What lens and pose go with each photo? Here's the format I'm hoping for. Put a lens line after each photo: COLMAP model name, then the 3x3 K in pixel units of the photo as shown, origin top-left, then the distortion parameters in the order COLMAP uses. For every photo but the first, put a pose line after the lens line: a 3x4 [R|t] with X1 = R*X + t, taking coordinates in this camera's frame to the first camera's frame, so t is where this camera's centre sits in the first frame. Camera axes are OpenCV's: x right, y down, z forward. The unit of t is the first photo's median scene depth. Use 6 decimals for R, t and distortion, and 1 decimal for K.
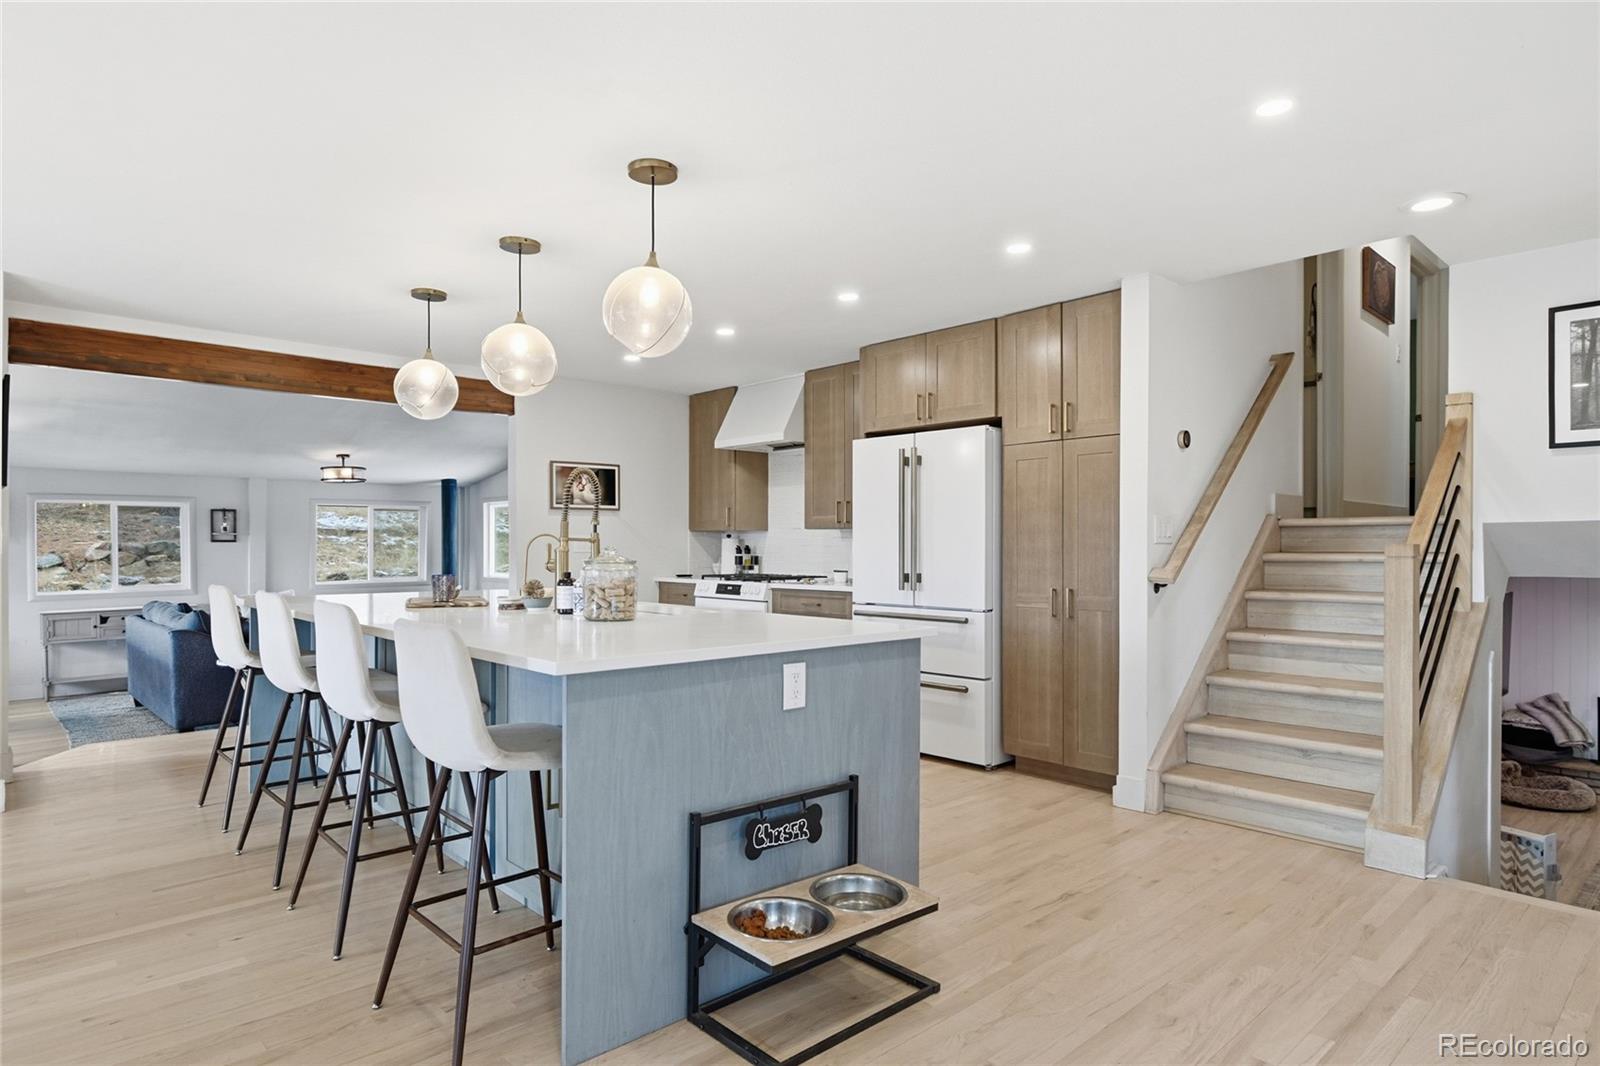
lens RADIAL K [[902.5, 0, 800.8], [0, 902.5, 543.6], [0, 0, 1]] dist [0.001096, 0.000049]
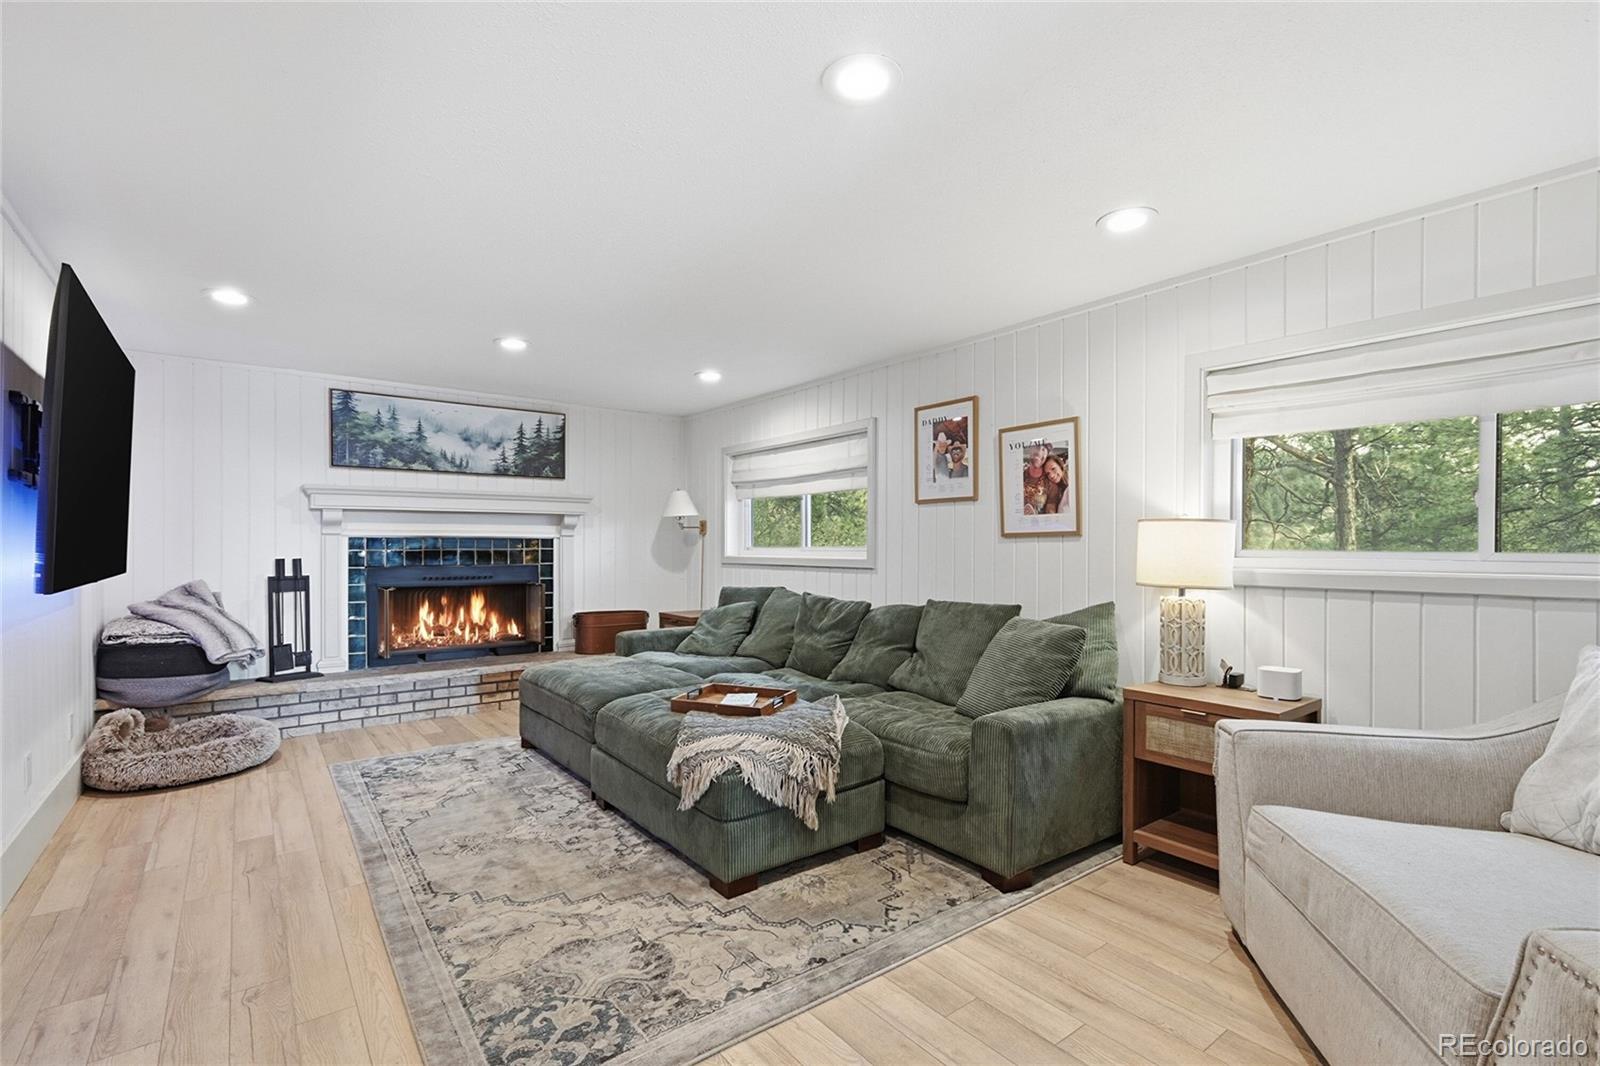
lens RADIAL K [[731.6, 0, 800.2], [0, 731.6, 542.4], [0, 0, 1]] dist [0.012238, -0.001079]
pose [[0.091023, 0.001447, 0.995848, 0.396992], [-0.006419, 0.999979, -0.000866, 0.142396], [-0.995828, -0.006313, 0.091030, 0.575286]]
